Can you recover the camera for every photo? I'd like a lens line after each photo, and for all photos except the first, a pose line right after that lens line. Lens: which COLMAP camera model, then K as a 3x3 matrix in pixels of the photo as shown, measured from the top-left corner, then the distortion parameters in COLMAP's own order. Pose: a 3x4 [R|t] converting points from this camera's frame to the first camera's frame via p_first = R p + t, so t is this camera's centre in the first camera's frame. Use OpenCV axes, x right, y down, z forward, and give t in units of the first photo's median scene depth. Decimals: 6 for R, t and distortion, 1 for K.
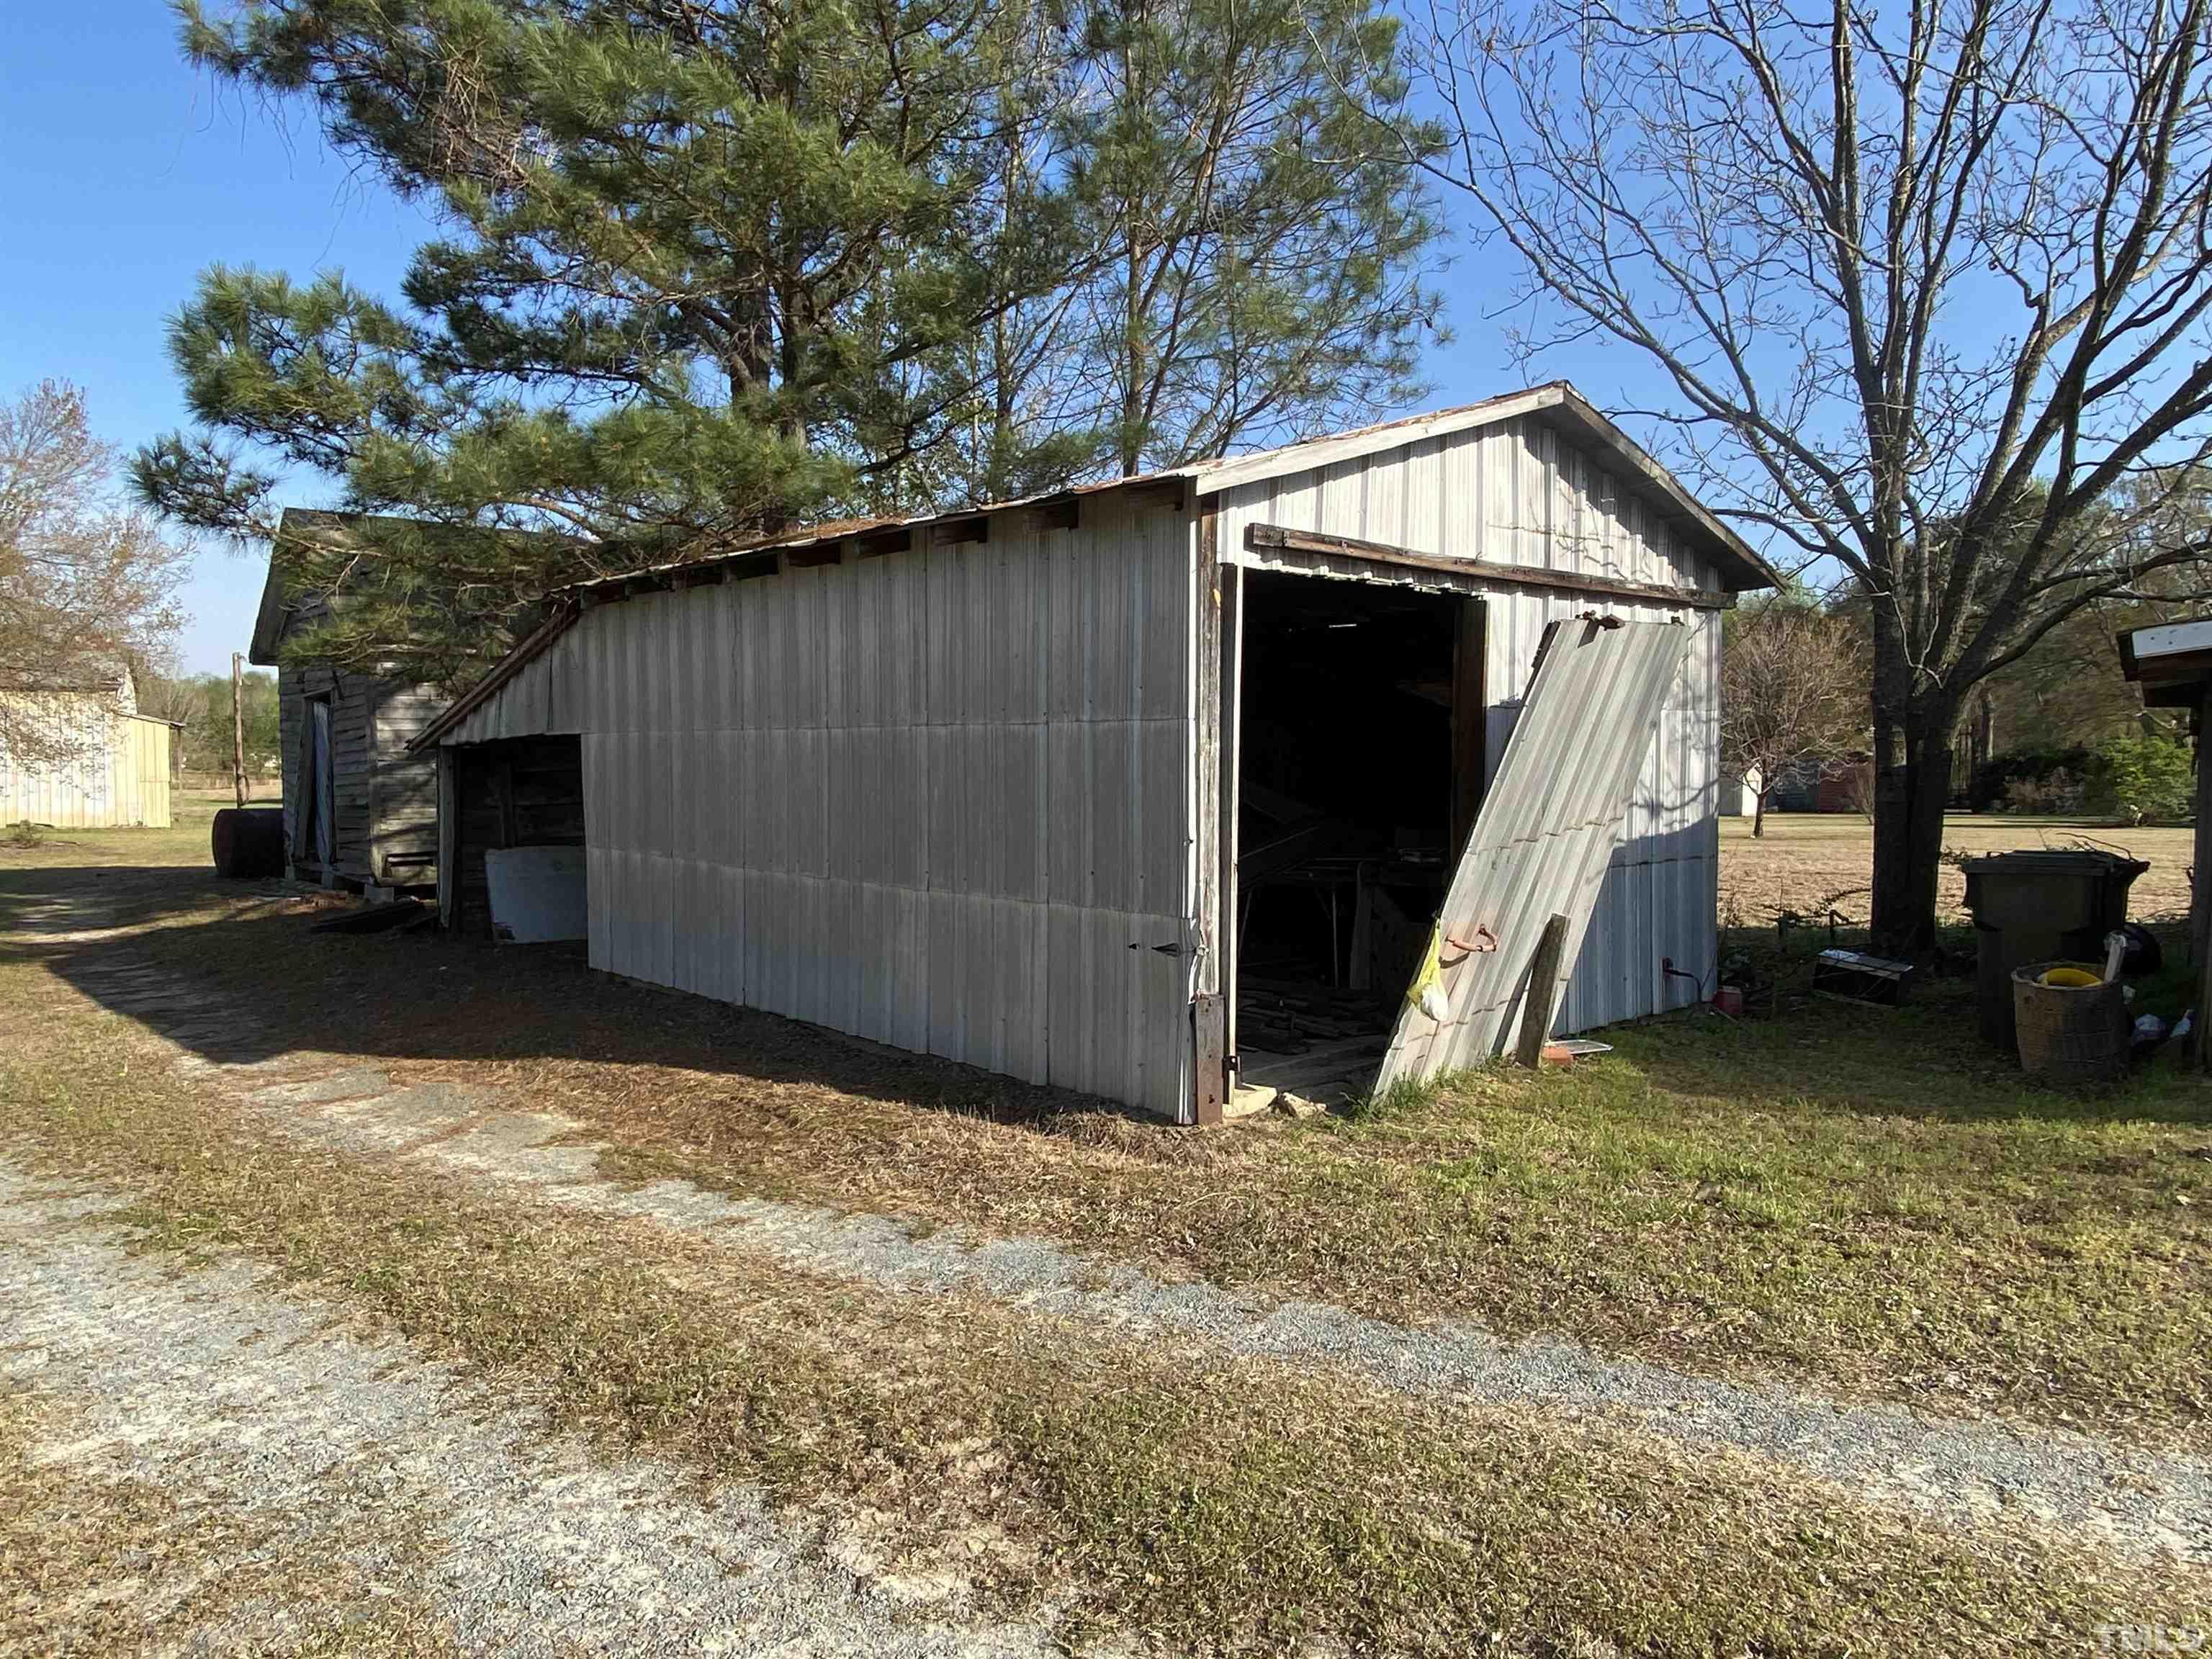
lens RADIAL K [[1468.6, 0, 1106.0], [0, 1468.6, 829.5], [0, 0, 1]] dist [0.060117, -0.069644]
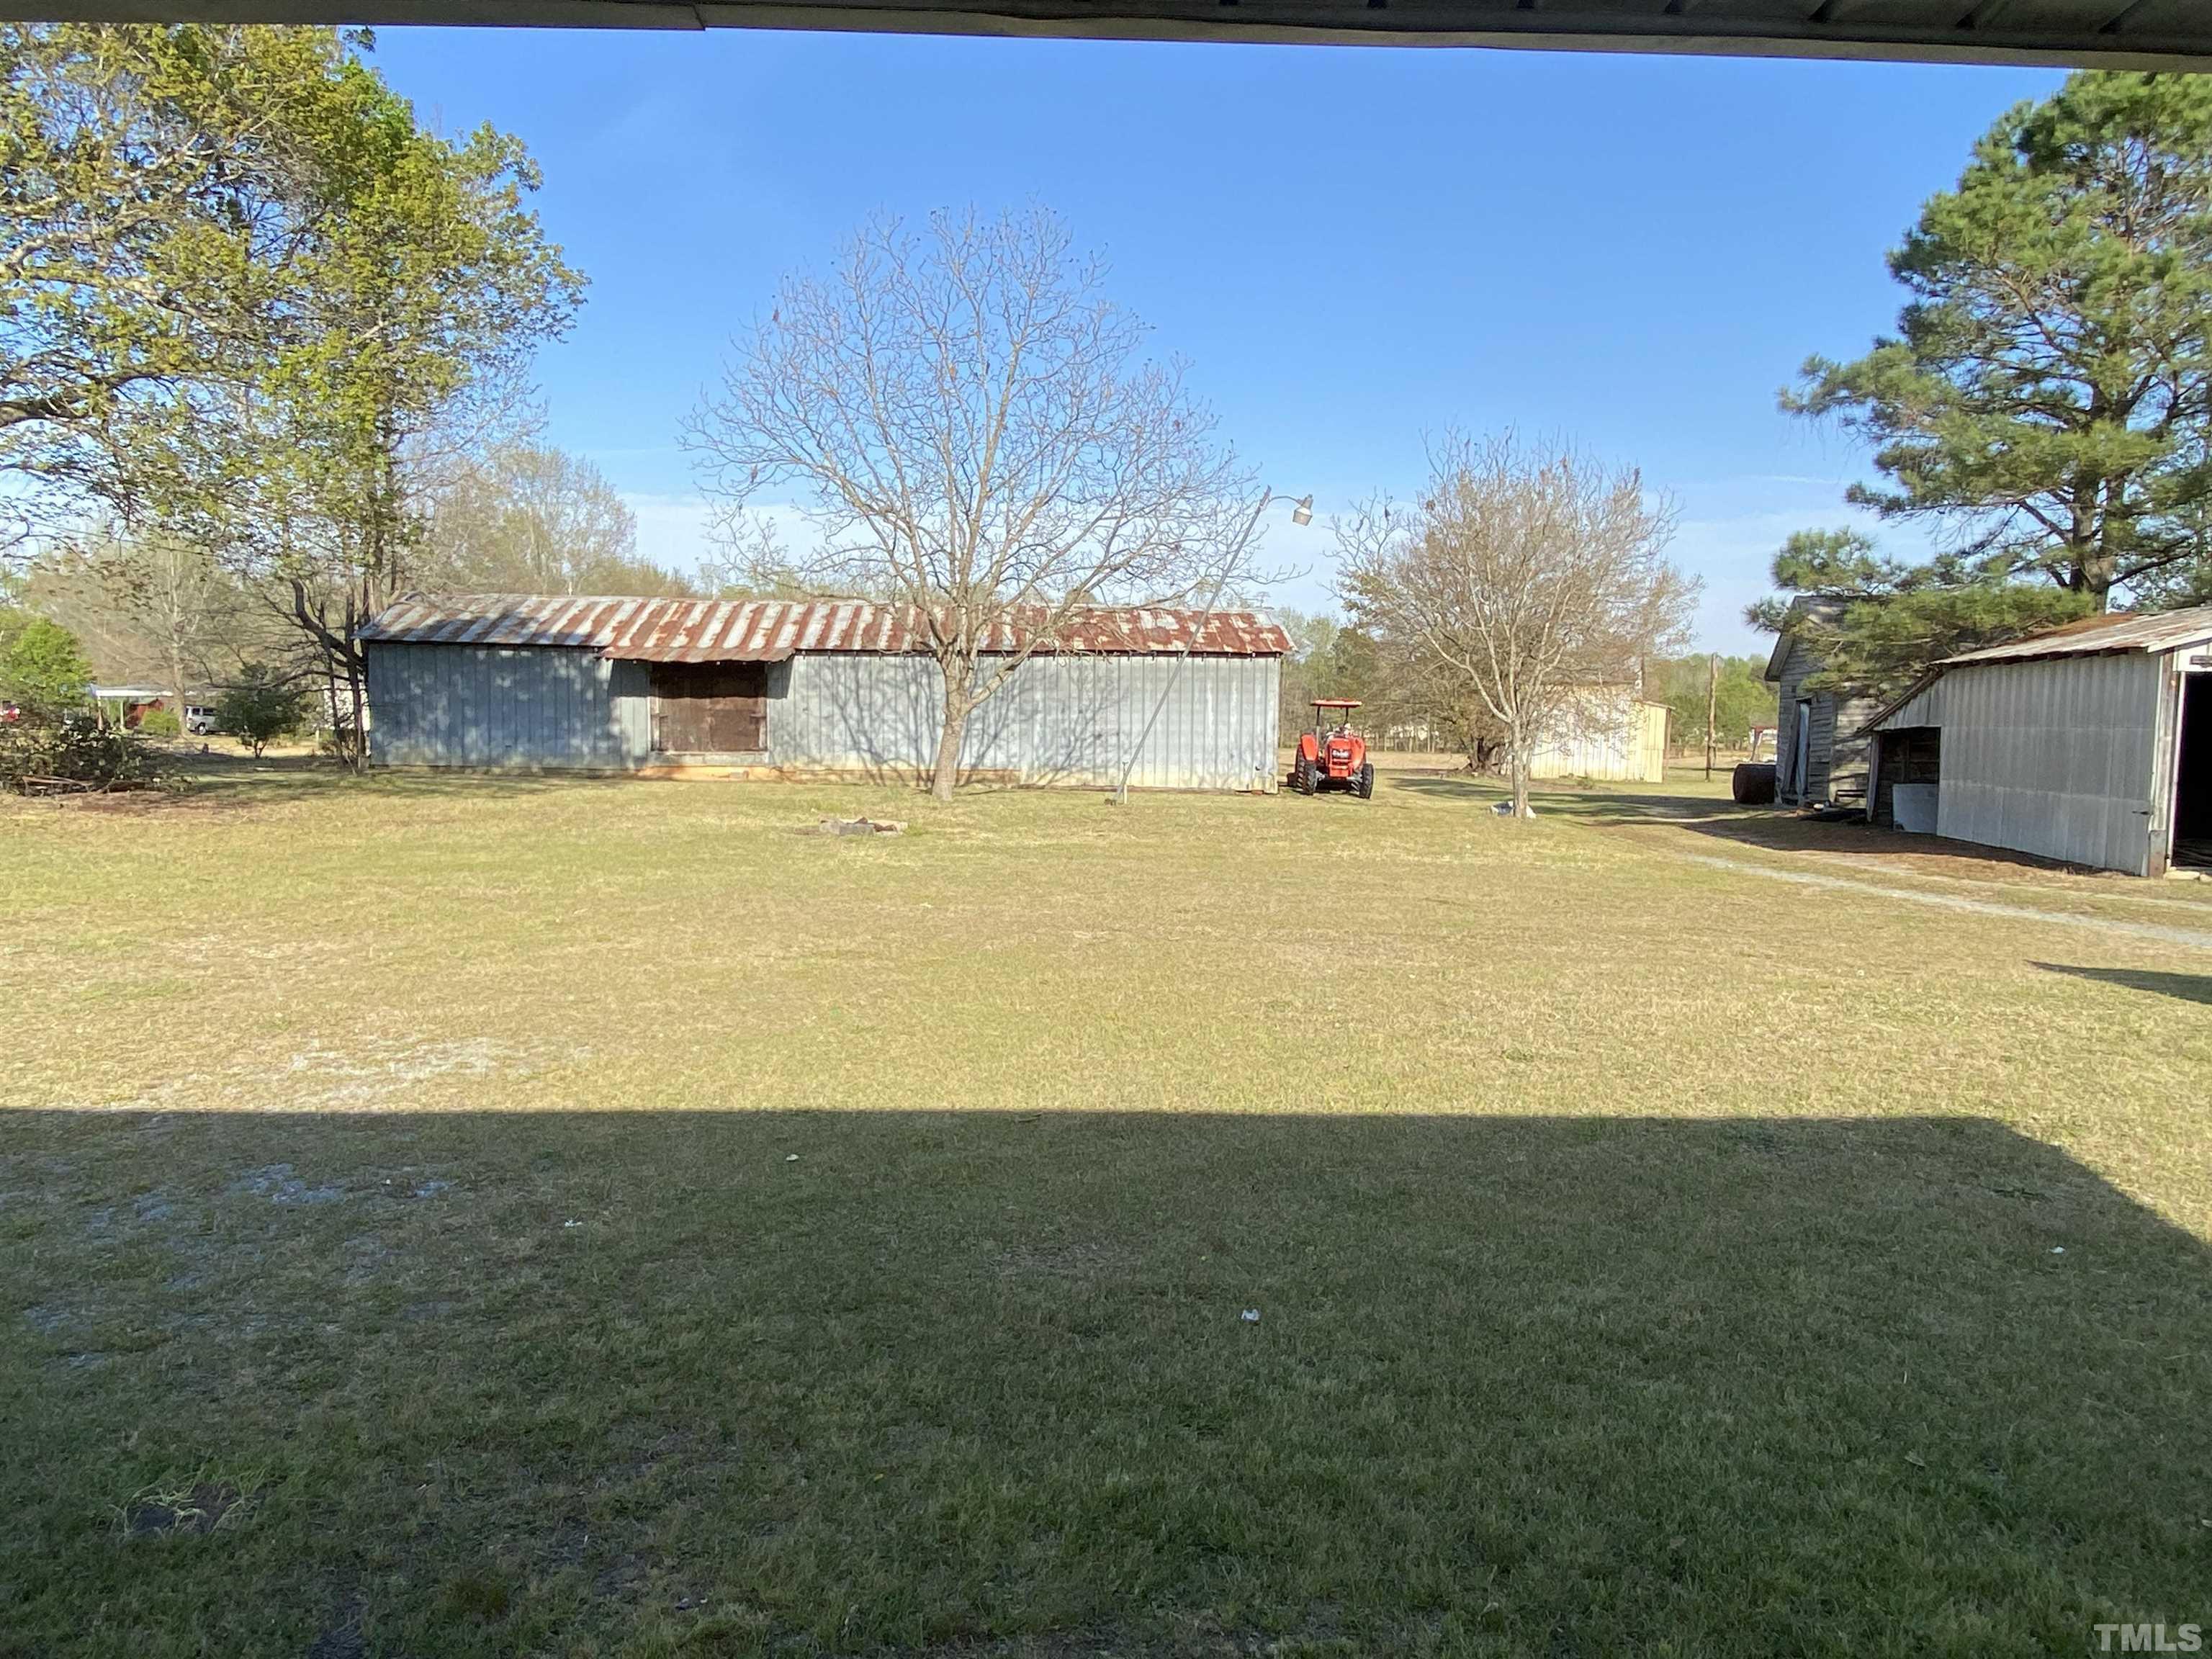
lens RADIAL K [[1468.6, 0, 1106.0], [0, 1468.6, 829.5], [0, 0, 1]] dist [0.060117, -0.069644]
pose [[0.625960, 0.070627, -0.776651, 0.493830], [-0.059126, 0.997322, 0.043041, 0.054502], [0.777611, 0.018978, 0.628459, -1.119874]]
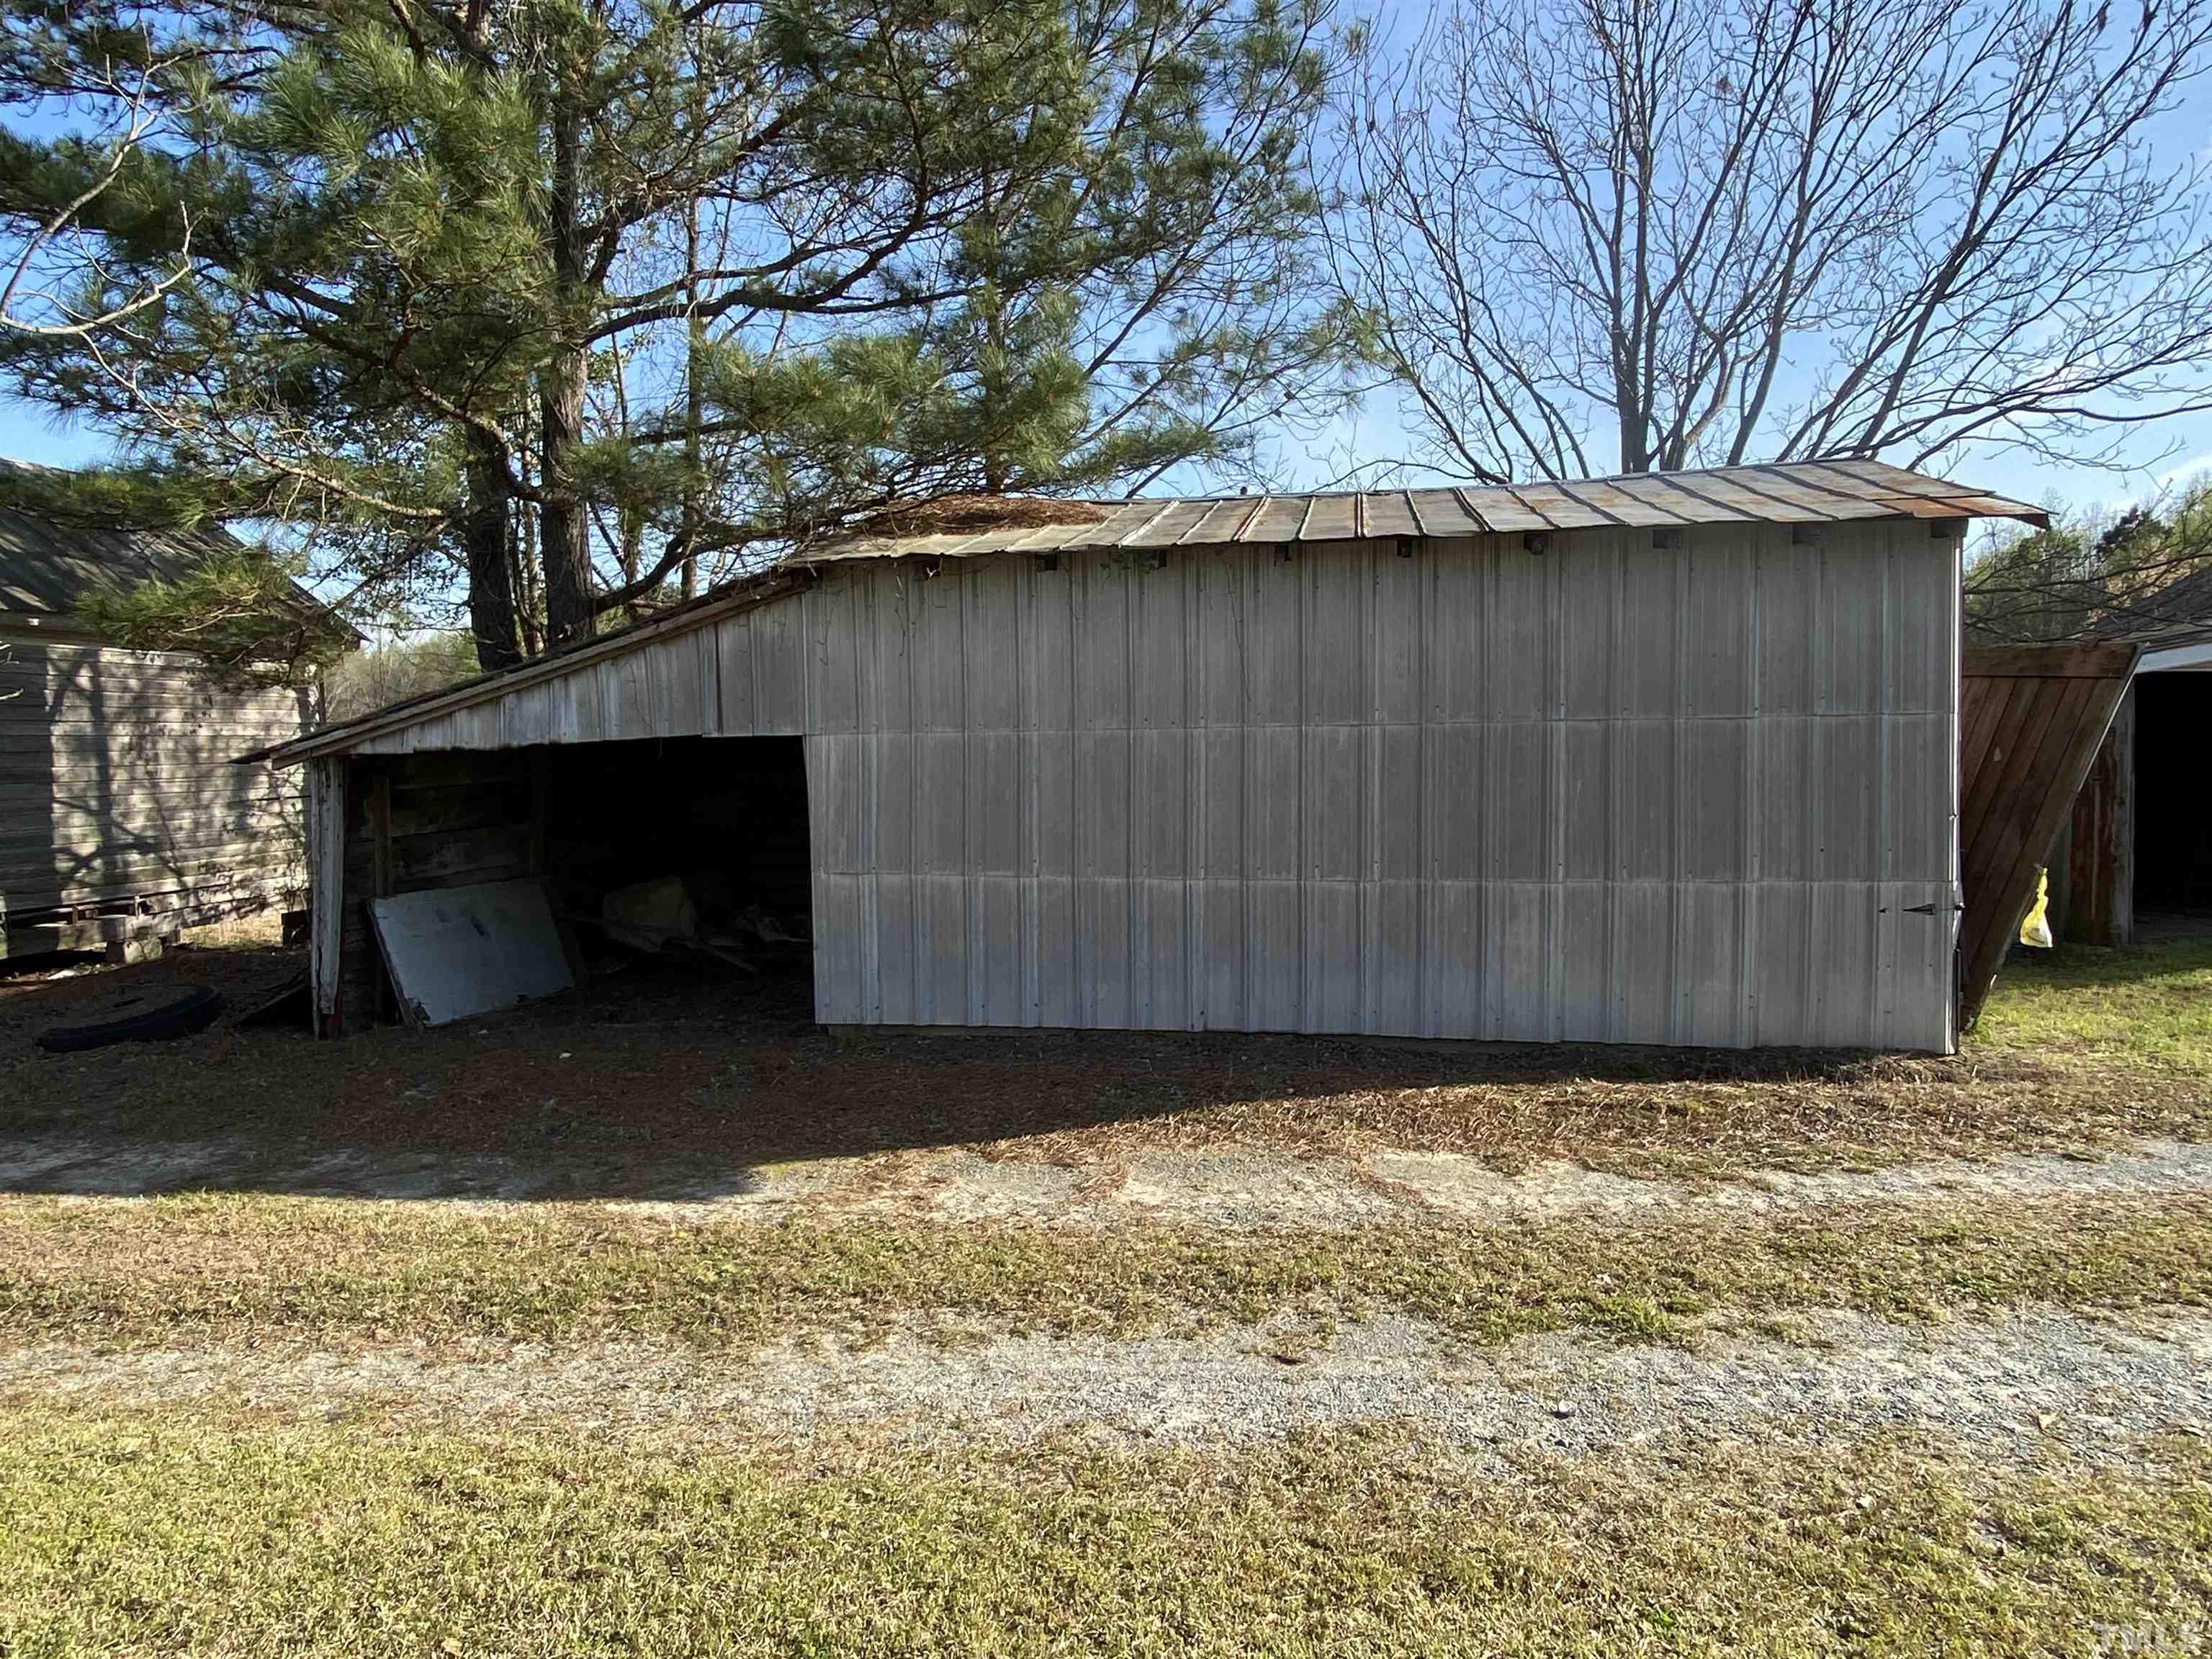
lens RADIAL K [[1468.6, 0, 1106.0], [0, 1468.6, 829.5], [0, 0, 1]] dist [0.060117, -0.069644]
pose [[0.793485, -0.034279, 0.607623, -0.644533], [0.043532, 0.999052, -0.000488, -0.005316], [-0.607030, 0.026838, 0.794225, 0.248520]]
